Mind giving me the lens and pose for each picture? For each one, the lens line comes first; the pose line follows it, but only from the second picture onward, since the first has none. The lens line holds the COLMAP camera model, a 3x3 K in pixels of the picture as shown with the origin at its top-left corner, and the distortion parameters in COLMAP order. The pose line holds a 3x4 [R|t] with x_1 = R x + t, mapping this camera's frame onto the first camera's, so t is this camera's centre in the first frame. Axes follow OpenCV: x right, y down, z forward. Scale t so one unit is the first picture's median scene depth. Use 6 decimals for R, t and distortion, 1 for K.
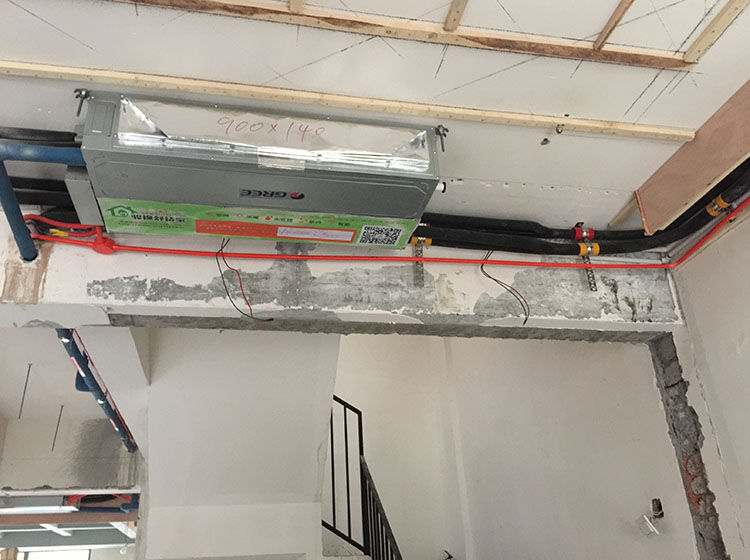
lens RADIAL K [[642.9, 0, 375.0], [0, 642.9, 280.0], [0, 0, 1]] dist [0.111393, -0.161826]
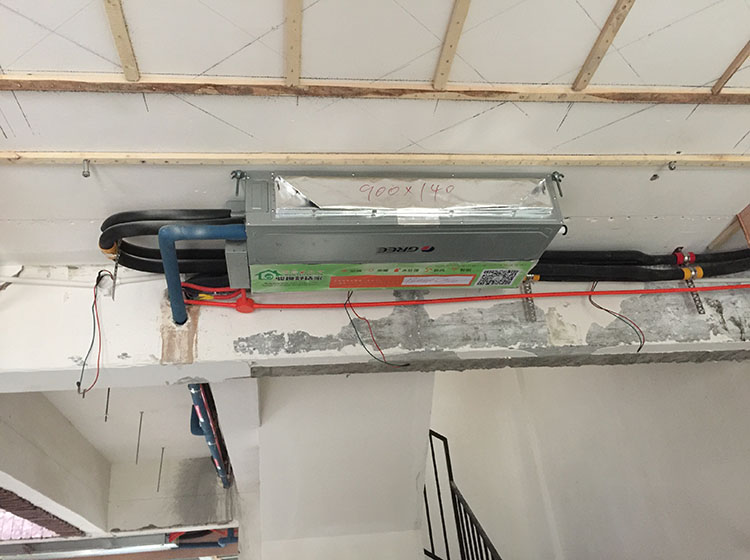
lens RADIAL K [[633.4, 0, 368.4], [0, 633.4, 283.7], [0, 0, 1]] dist [0.101336, -0.129800]
pose [[0.995986, -0.070659, -0.054946, -0.136467], [0.069224, 0.997219, -0.027597, -0.041622], [0.056743, 0.023682, 0.998108, -0.049157]]
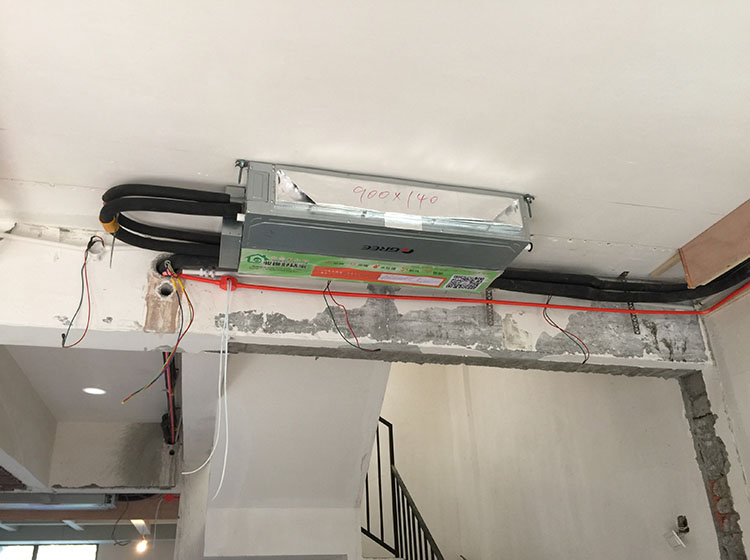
lens RADIAL K [[633.4, 0, 368.4], [0, 633.4, 283.7], [0, 0, 1]] dist [0.101336, -0.129800]
pose [[0.999054, 0.035807, 0.024679, -0.180243], [-0.035774, 0.999358, -0.001783, -0.054926], [-0.024727, 0.000898, 0.999694, -0.125509]]
